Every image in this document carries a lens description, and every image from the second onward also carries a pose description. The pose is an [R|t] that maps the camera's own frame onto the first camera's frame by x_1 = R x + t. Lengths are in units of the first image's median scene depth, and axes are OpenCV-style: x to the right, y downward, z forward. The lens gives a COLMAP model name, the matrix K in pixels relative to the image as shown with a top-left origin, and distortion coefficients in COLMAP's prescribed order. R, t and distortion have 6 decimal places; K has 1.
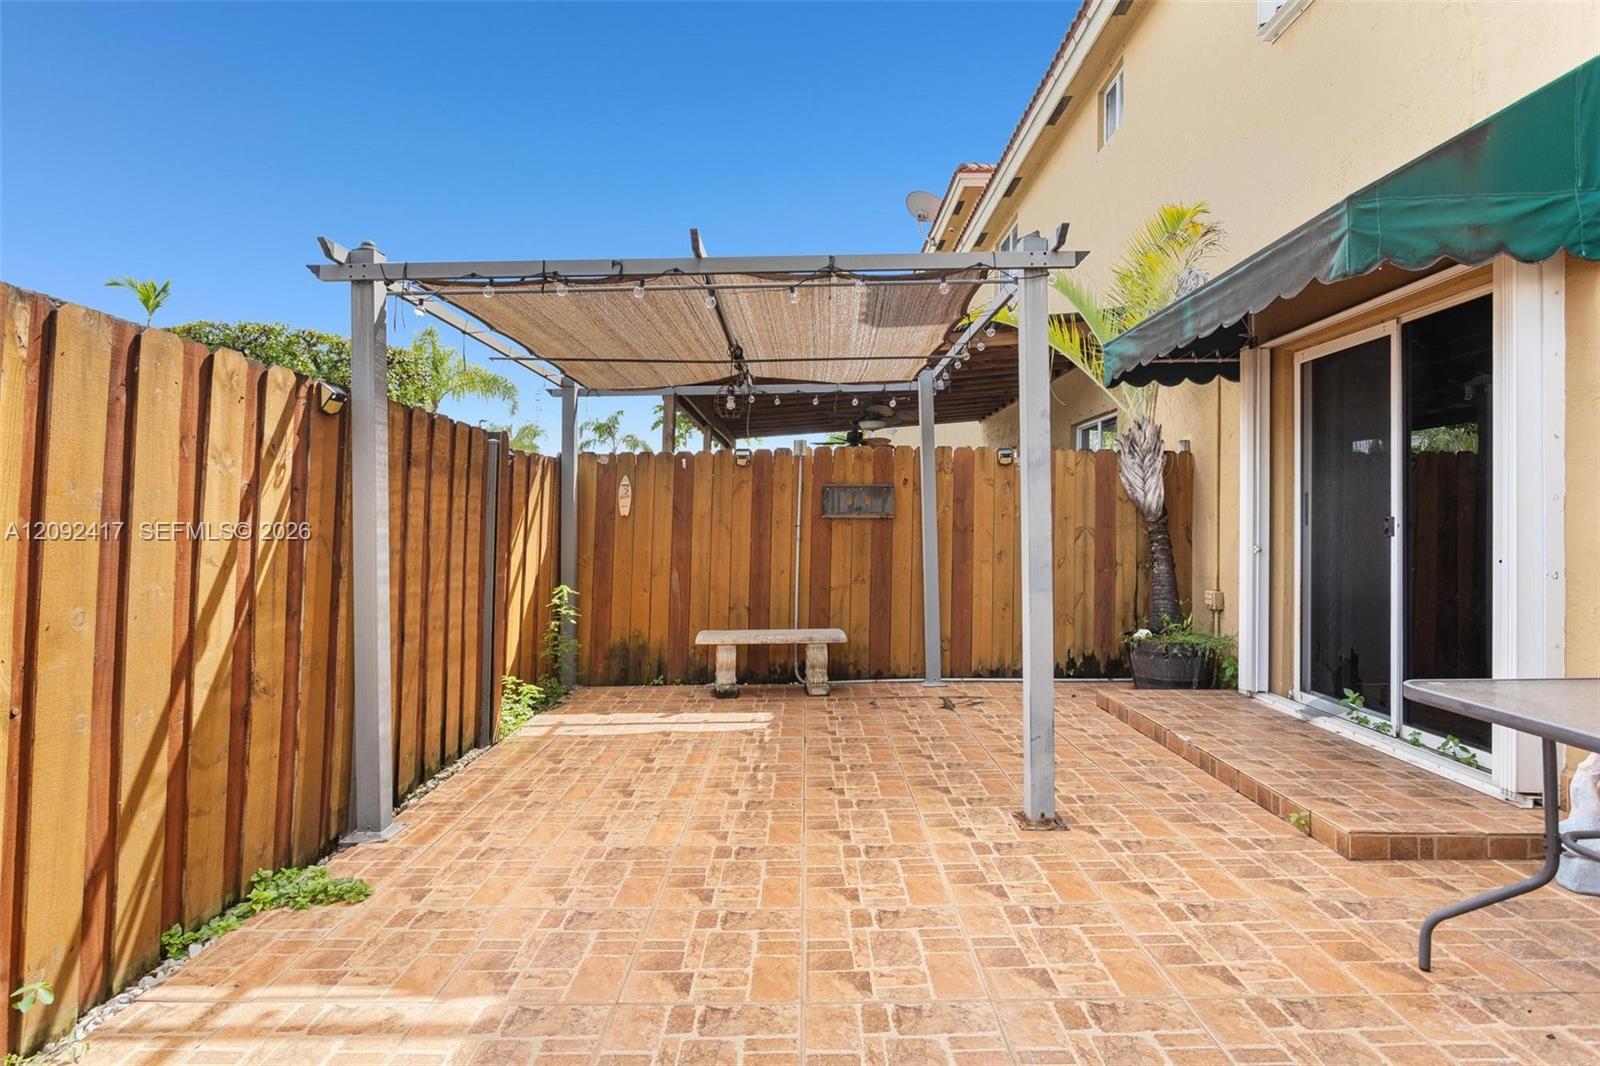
lens RADIAL K [[760.6, 0, 795.7], [0, 760.6, 501.6], [0, 0, 1]] dist [-0.008743, 0.002715]
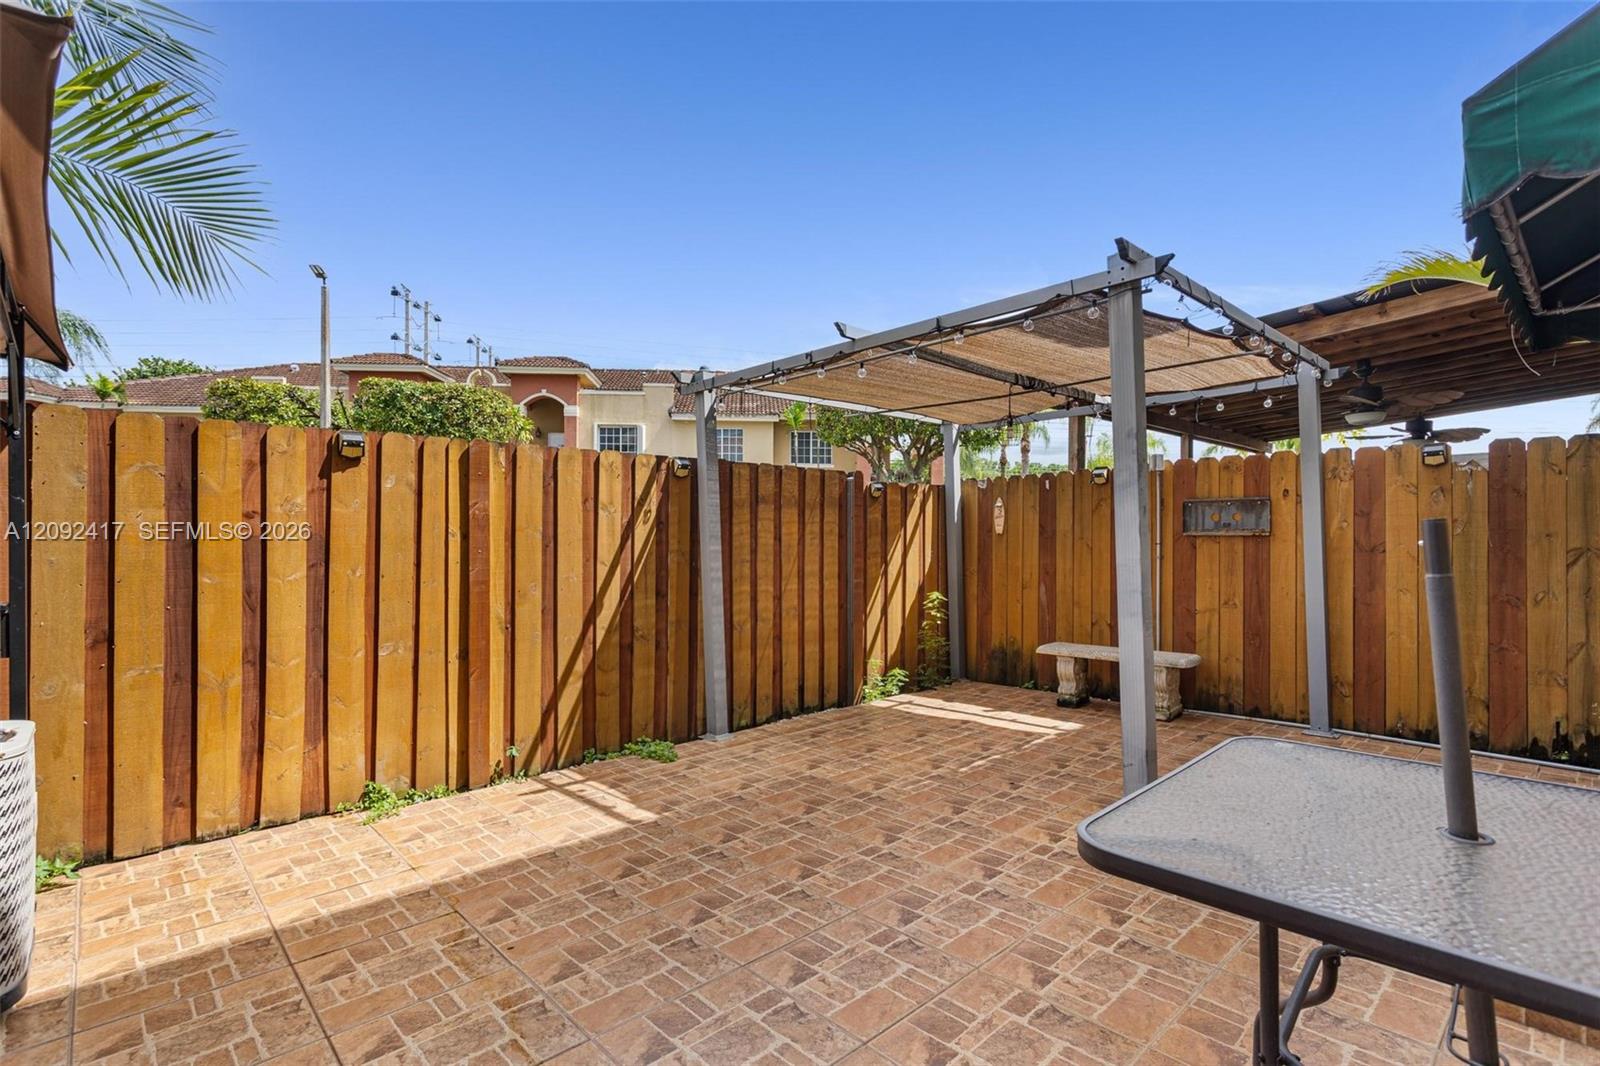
lens RADIAL K [[760.6, 0, 802.3], [0, 760.6, 536.9], [0, 0, 1]] dist [-0.008743, 0.002715]
pose [[0.698454, -0.000226, -0.715655, 0.642958], [0.022332, 0.999520, 0.021480, -0.012516], [0.715306, -0.030984, 0.698124, 0.019482]]
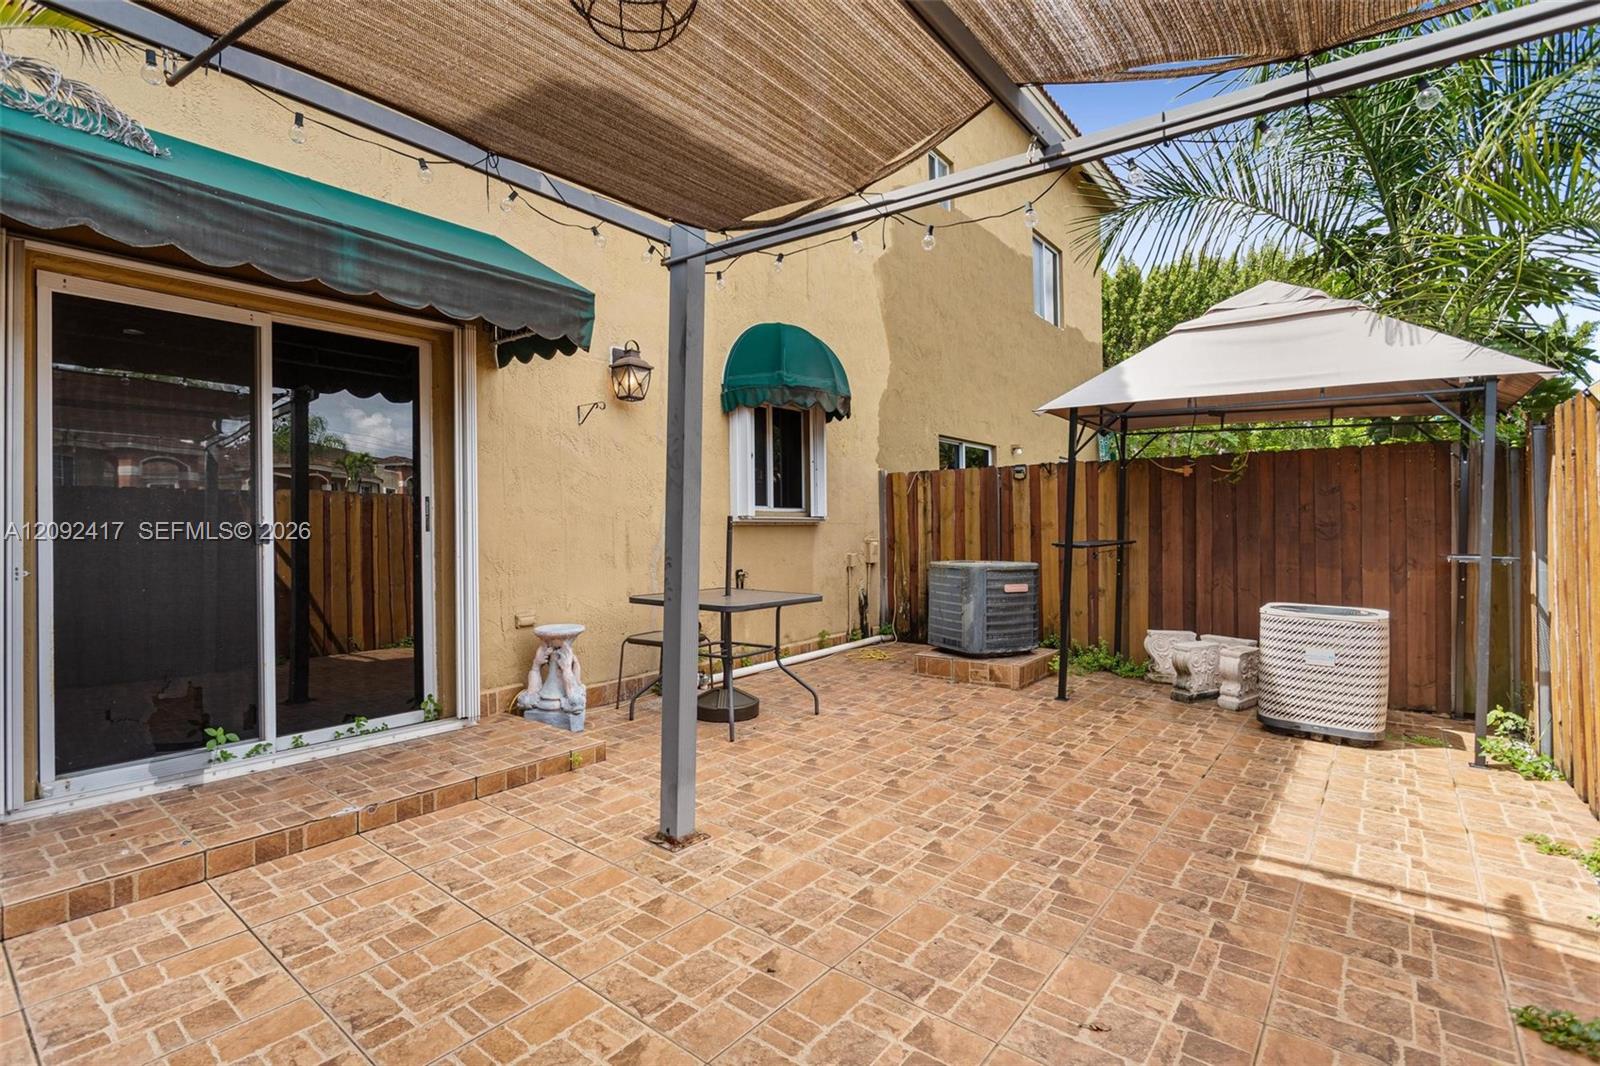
lens RADIAL K [[760.6, 0, 778.7], [0, 760.6, 526.1], [0, 0, 1]] dist [-0.008743, 0.002715]
pose [[-0.780807, 0.007513, 0.624727, -0.342499], [-0.010804, 0.999616, -0.025524, 0.047044], [-0.624679, -0.026679, -0.780426, 1.512193]]
